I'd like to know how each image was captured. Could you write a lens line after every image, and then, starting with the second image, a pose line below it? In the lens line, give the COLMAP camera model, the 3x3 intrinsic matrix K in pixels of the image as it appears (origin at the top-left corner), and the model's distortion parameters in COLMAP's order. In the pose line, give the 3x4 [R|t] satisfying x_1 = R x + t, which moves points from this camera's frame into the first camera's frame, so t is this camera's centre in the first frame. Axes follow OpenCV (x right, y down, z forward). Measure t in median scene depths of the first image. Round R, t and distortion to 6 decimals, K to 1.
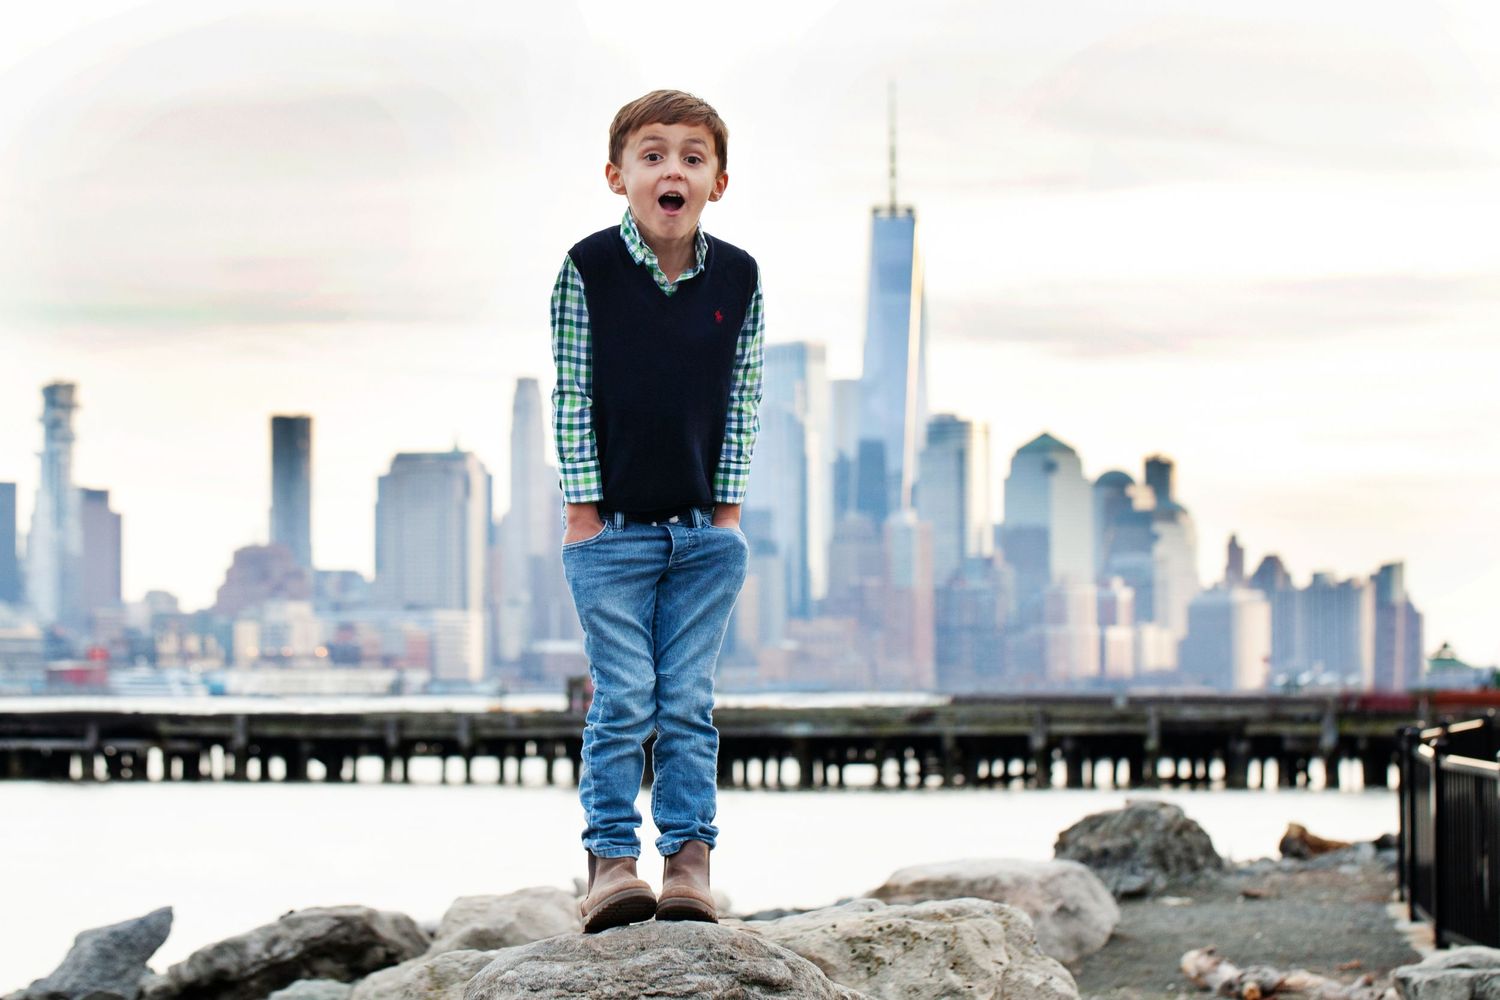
lens RADIAL K [[7124.7, 0, 750.0], [0, 7124.7, 500.0], [0, 0, 1]] dist [-0.191588, 8.781389]
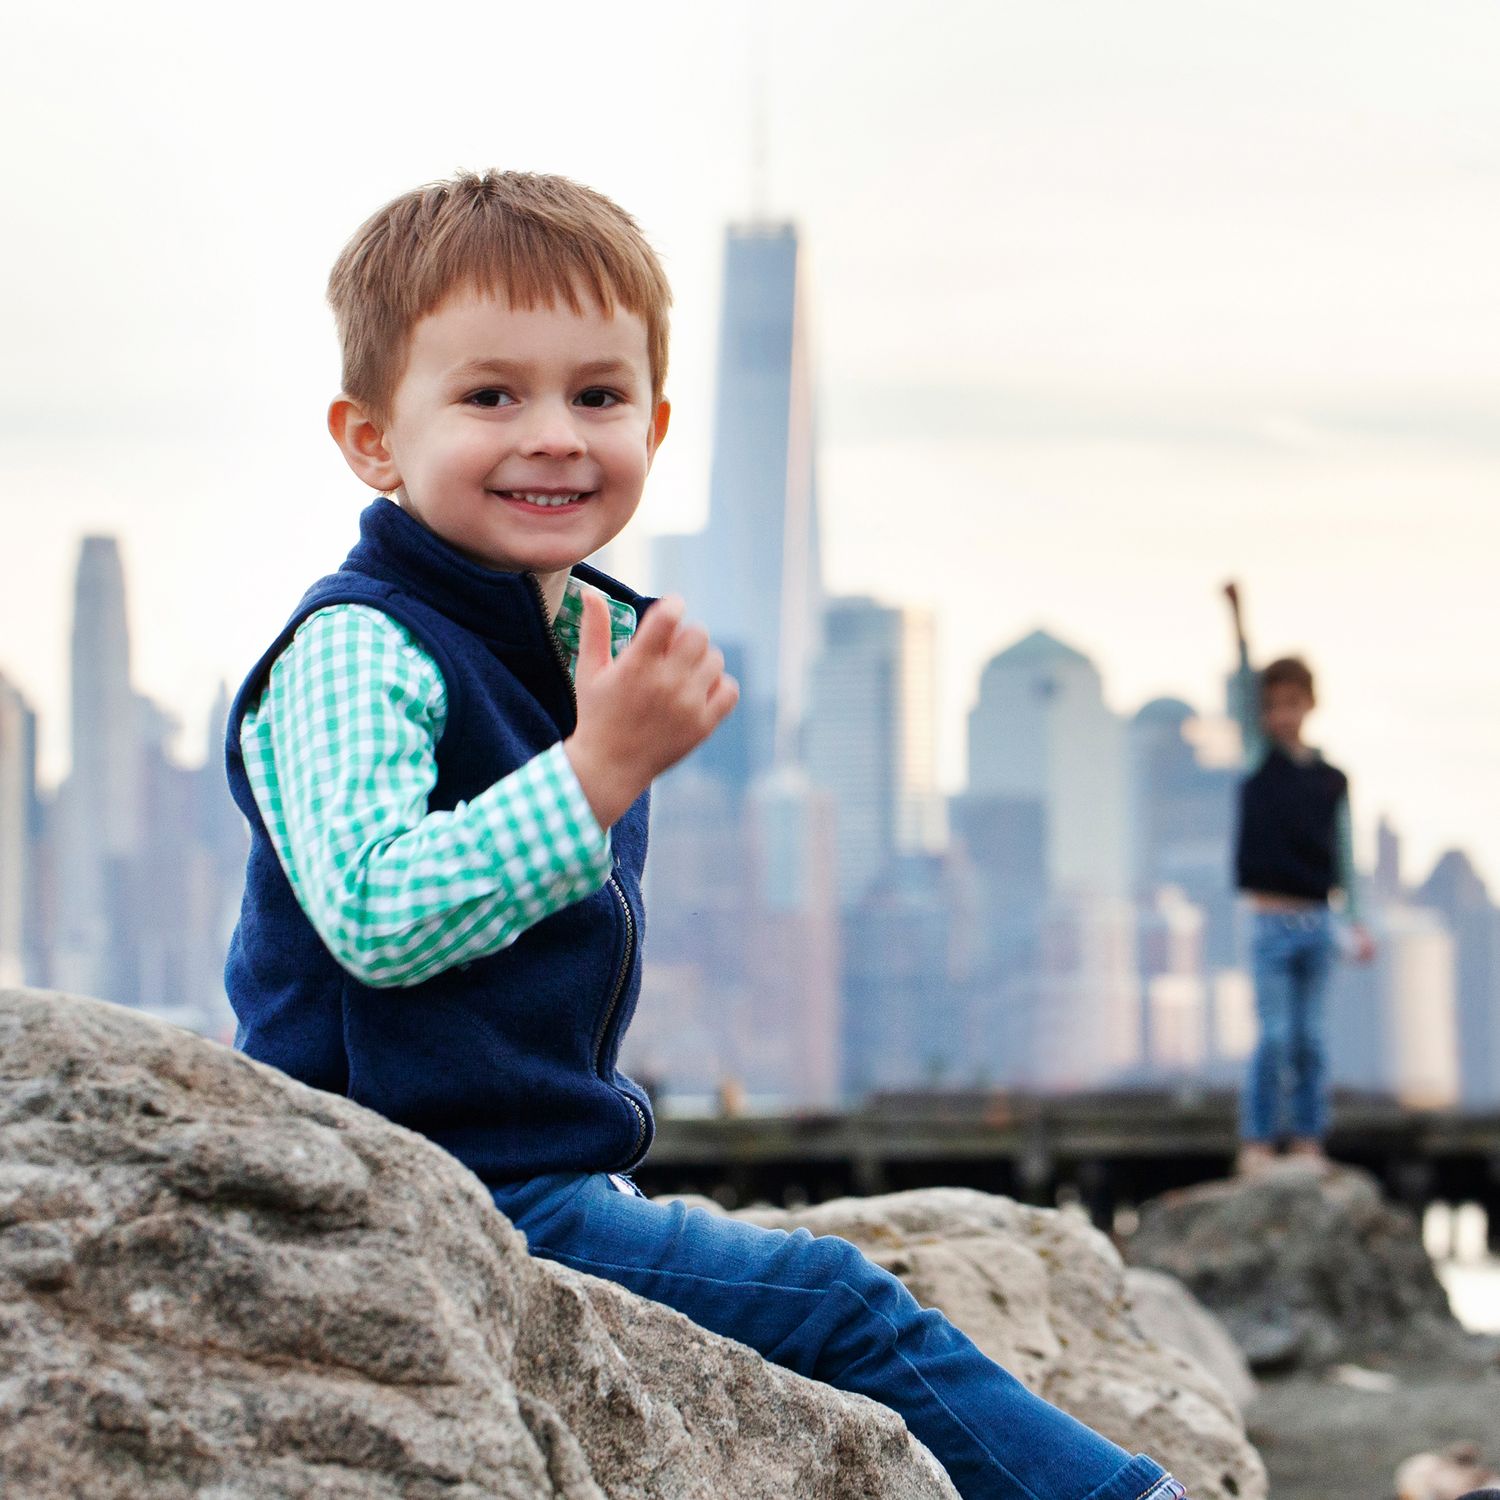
lens RADIAL K [[10152.5, 0, 1032.1], [0, 10152.5, 749.7], [0, 0, 1]] dist [-0.611959, 6.176605]
pose [[0.998931, -0.007064, 0.045684, 0.011085], [0.008384, 0.999551, -0.028771, 0.048678], [-0.045460, 0.029123, 0.998542, 0.473121]]
